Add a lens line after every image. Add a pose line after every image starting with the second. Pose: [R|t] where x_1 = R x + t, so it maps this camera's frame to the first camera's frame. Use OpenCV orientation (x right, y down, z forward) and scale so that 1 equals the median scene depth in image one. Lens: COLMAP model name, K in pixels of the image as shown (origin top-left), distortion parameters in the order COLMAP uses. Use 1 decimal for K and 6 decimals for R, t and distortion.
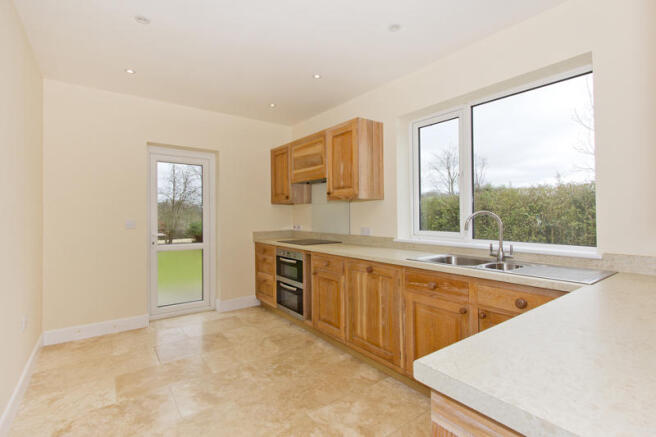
lens RADIAL K [[300.6, 0, 327.1], [0, 300.6, 218.0], [0, 0, 1]] dist [-0.001513, 0.000241]
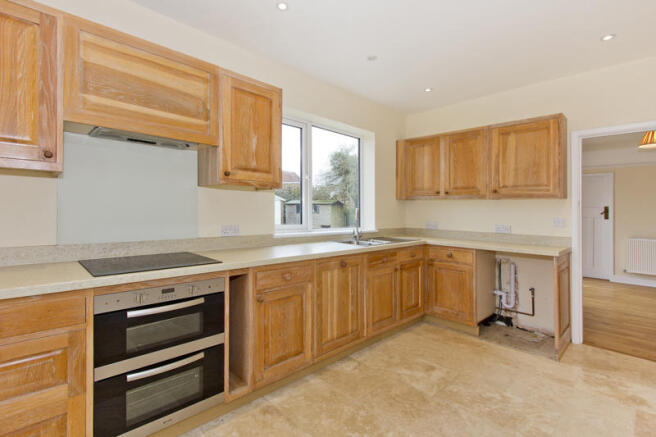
lens RADIAL K [[300.6, 0, 321.4], [0, 300.6, 209.2], [0, 0, 1]] dist [-0.001513, 0.000241]
pose [[-0.098752, 0.008993, 0.995071, -0.794859], [-0.004938, 0.999942, -0.009527, -0.003548], [-0.995100, -0.005855, -0.098702, 1.082115]]
